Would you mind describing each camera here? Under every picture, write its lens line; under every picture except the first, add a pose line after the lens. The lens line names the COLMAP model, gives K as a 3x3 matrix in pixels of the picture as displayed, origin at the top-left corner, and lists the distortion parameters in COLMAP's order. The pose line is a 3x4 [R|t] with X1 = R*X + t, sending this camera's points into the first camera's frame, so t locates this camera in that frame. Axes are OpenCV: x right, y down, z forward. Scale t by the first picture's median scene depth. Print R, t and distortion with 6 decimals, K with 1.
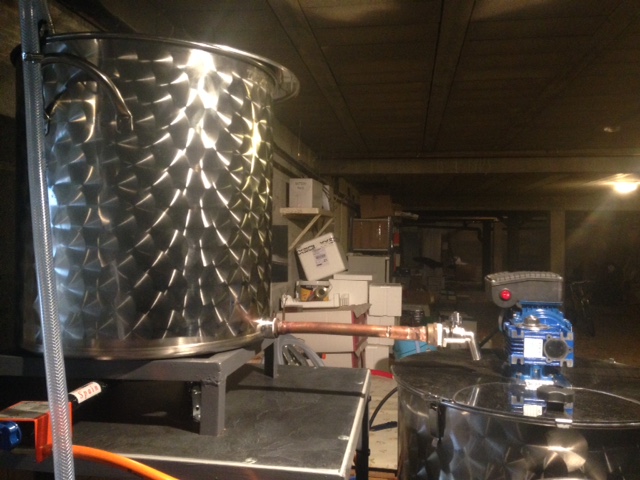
lens RADIAL K [[572.4, 0, 320.0], [0, 572.4, 240.0], [0, 0, 1]] dist [0.189484, -0.289903]
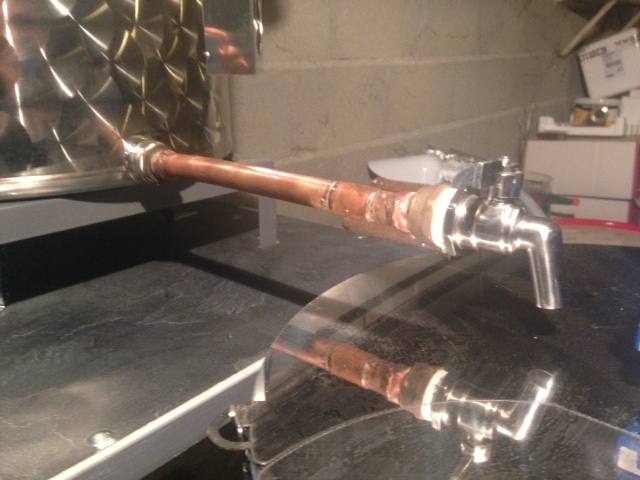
lens RADIAL K [[572.4, 0, 320.0], [0, 572.4, 240.0], [0, 0, 1]] dist [0.189484, -0.289903]
pose [[0.864002, 0.140841, -0.483388, 0.080214], [0.010267, 0.954950, 0.296587, 0.018954], [0.503383, -0.261215, 0.823634, 0.175827]]
